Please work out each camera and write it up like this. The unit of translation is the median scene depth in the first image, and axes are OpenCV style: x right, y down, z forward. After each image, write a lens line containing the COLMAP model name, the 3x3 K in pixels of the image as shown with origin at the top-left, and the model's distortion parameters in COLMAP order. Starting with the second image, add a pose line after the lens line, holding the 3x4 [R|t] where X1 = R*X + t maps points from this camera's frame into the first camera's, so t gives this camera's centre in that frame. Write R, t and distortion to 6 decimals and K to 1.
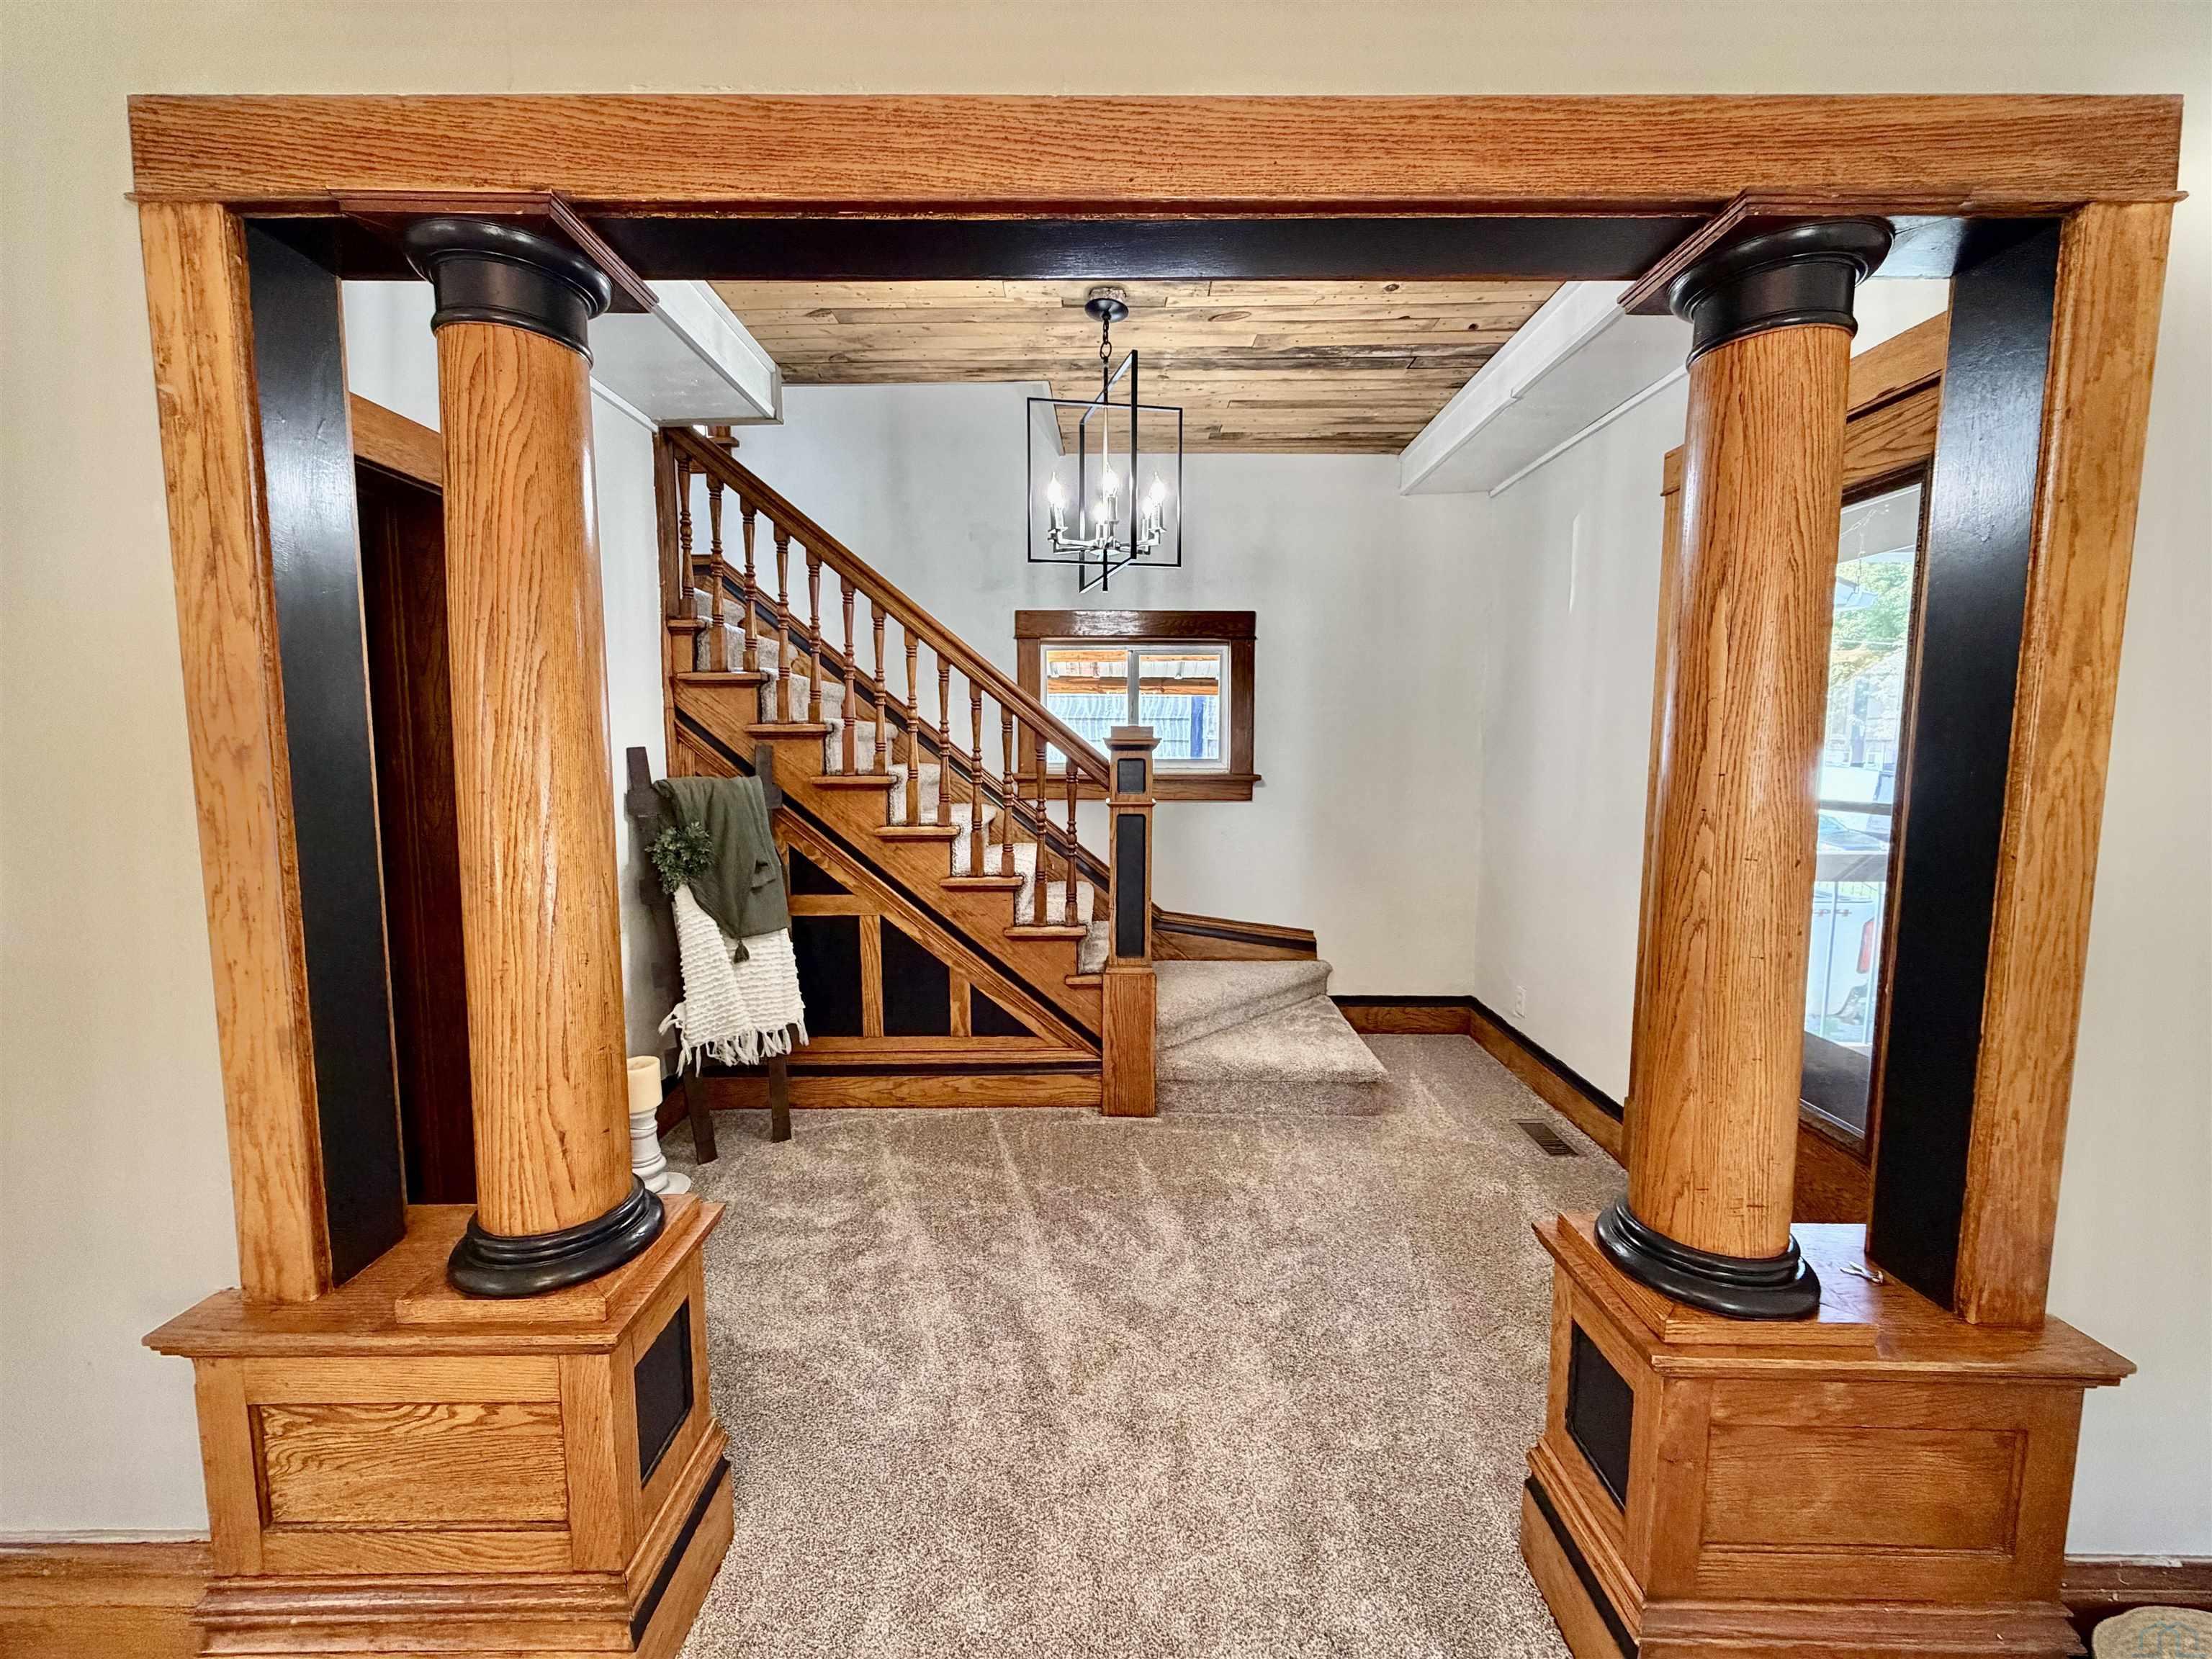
lens RADIAL K [[885.6, 0, 1097.9], [0, 885.6, 830.2], [0, 0, 1]] dist [0.000831, -0.000028]
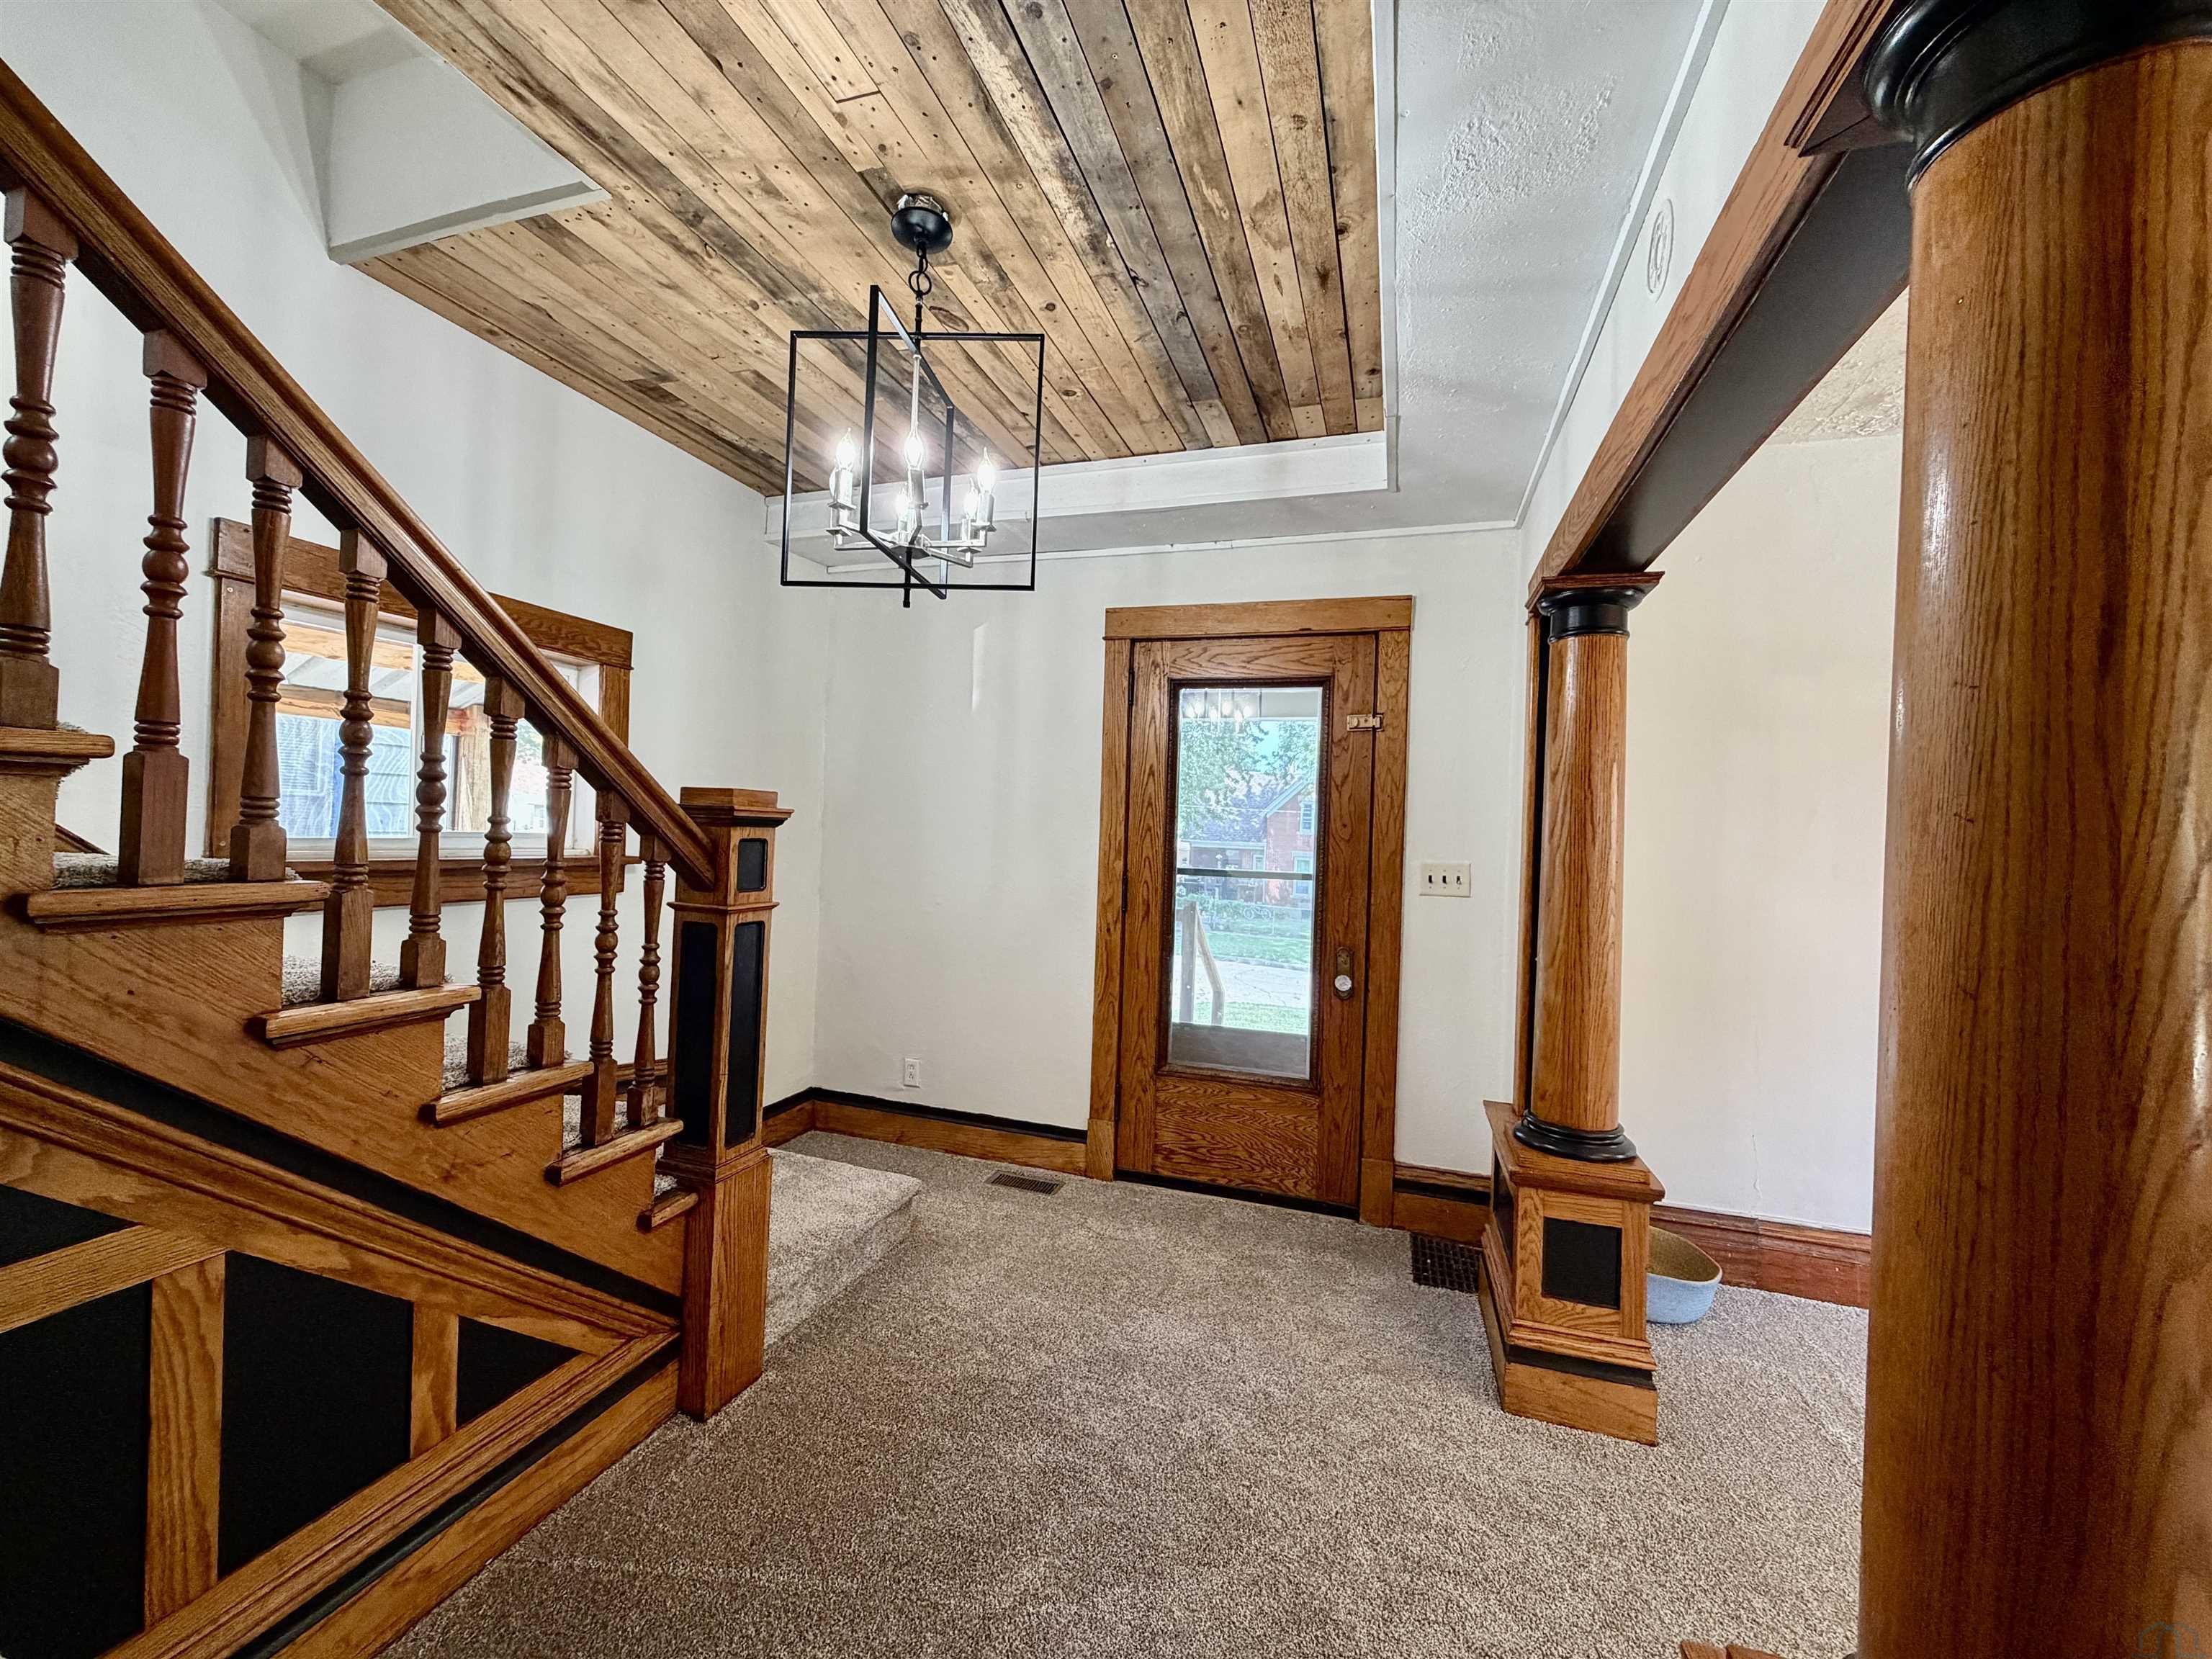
lens RADIAL K [[885.6, 0, 1099.2], [0, 885.6, 829.8], [0, 0, 1]] dist [0.000831, -0.000028]
pose [[0.304932, 0.012336, 0.952294, -0.491419], [0.056638, 0.997911, -0.031063, -0.049427], [-0.950689, 0.063408, 0.303596, 0.520636]]
